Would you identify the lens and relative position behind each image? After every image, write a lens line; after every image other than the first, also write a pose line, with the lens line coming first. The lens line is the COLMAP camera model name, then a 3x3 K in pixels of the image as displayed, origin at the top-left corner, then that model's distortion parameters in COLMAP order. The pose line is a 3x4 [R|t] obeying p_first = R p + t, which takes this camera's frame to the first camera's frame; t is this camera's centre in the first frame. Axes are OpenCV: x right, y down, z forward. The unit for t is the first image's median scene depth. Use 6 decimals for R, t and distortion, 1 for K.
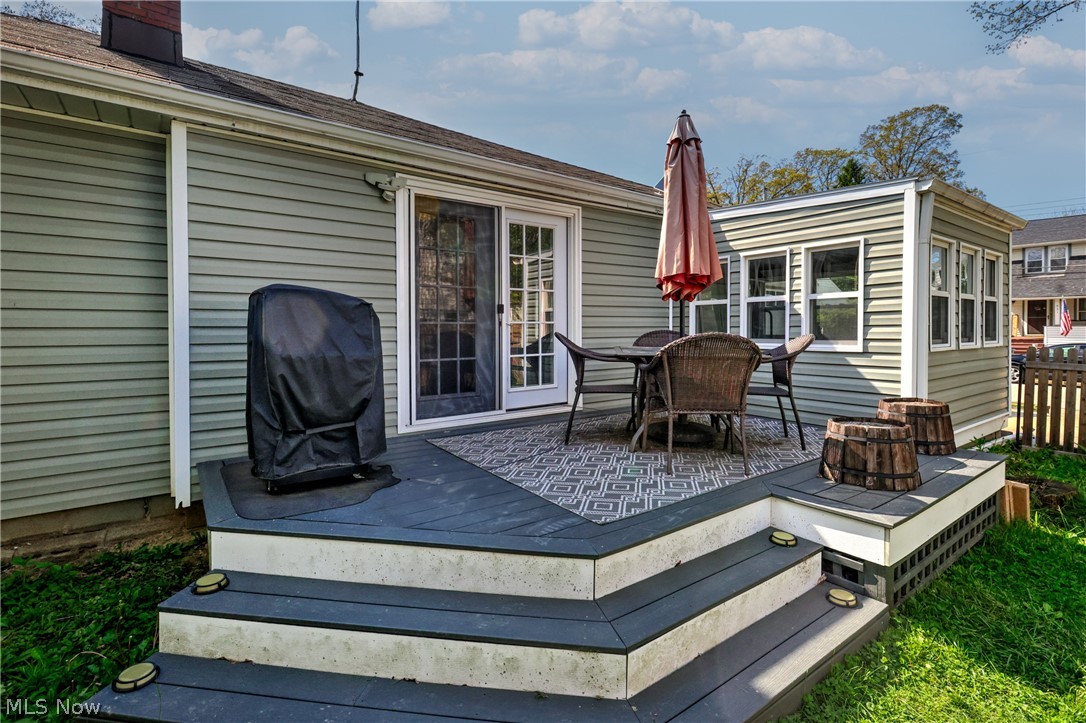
lens RADIAL K [[499.5, 0, 543.6], [0, 499.5, 338.5], [0, 0, 1]] dist [0.001491, -0.000128]
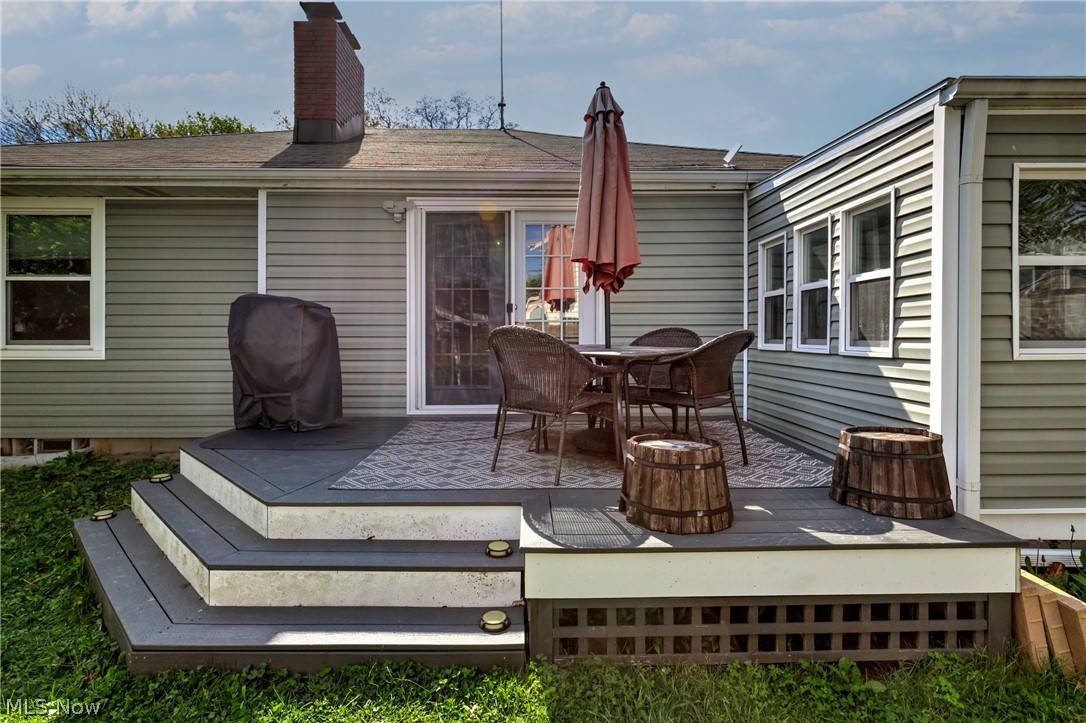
lens RADIAL K [[523.5, 0, 540.9], [0, 523.5, 336.9], [0, 0, 1]] dist [-0.001466, 0.000168]
pose [[0.814616, 0.005510, -0.579974, 0.663645], [-0.014434, 0.999838, -0.010774, 0.013366], [0.579821, 0.017148, 0.814564, 0.156661]]
